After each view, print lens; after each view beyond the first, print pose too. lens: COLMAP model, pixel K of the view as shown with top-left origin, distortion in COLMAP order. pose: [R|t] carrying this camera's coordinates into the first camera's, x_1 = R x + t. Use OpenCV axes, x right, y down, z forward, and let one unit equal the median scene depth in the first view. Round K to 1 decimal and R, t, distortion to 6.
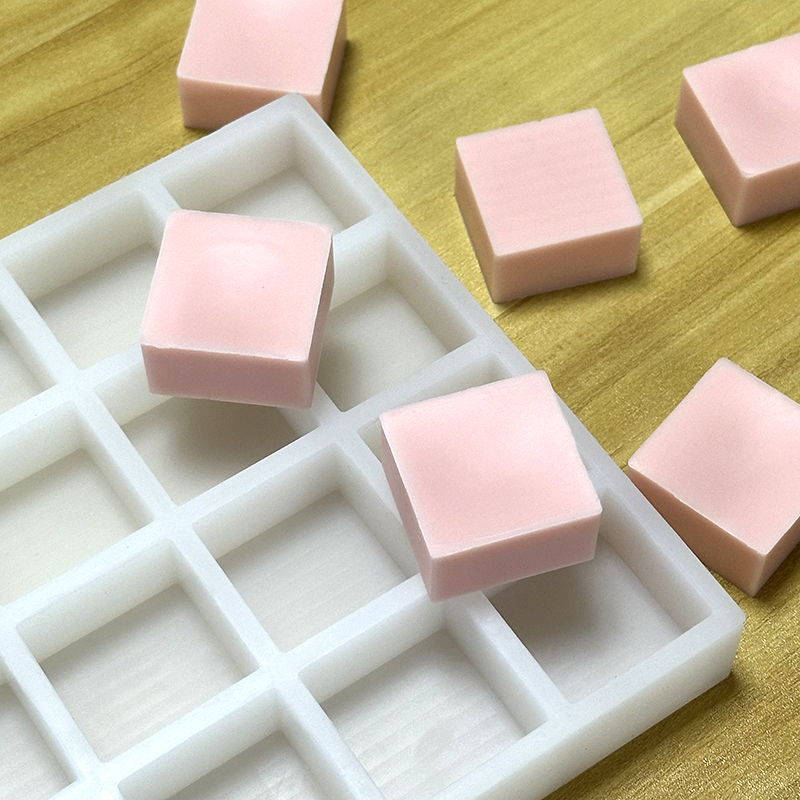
lens RADIAL K [[2081.3, 0, 400.0], [0, 2081.3, 400.0], [0, 0, 1]] dist [-0.006598, 1.293381]
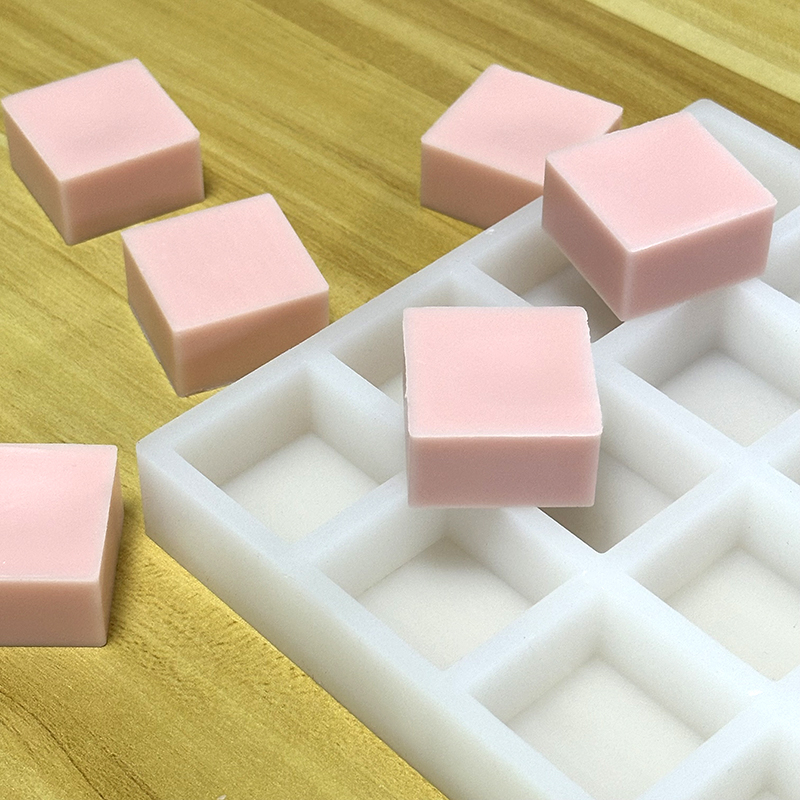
lens RADIAL K [[2081.3, 0, 400.0], [0, 2081.3, 400.0], [0, 0, 1]] dist [-0.006598, 1.293381]
pose [[-0.155909, -0.690632, 0.706201, -0.610626], [0.823863, 0.303493, 0.478687, -0.443584], [-0.544924, 0.656445, 0.521669, 0.476852]]
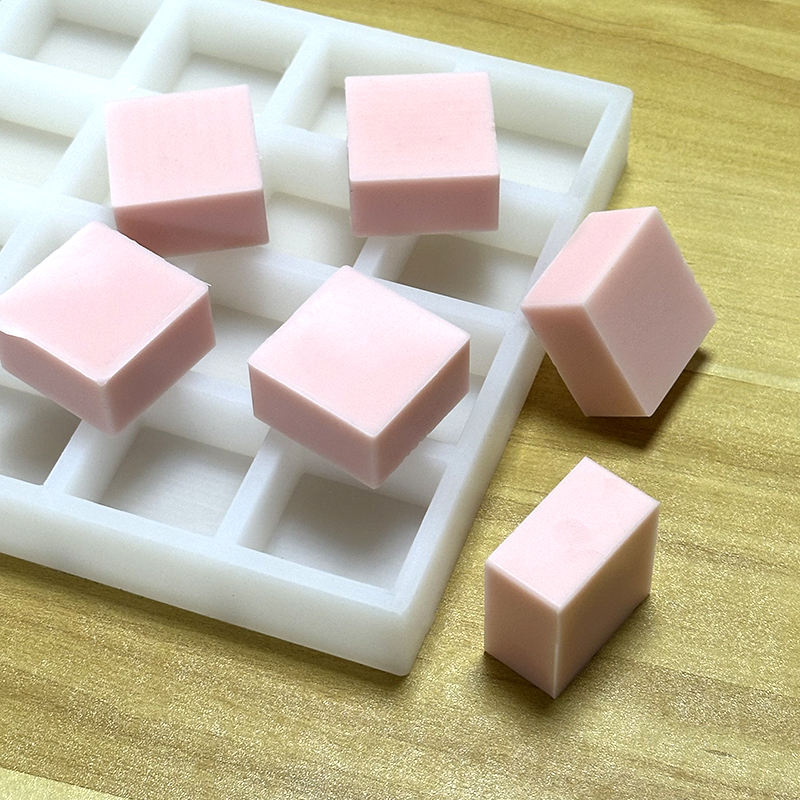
lens RADIAL K [[2081.3, 0, 400.0], [0, 2081.3, 400.0], [0, 0, 1]] dist [-0.006598, 1.293381]
pose [[0.579268, 0.630957, -0.516084, 0.515043], [-0.674704, 0.726408, 0.130790, -0.087528], [0.457410, 0.272441, 0.846494, 0.071996]]
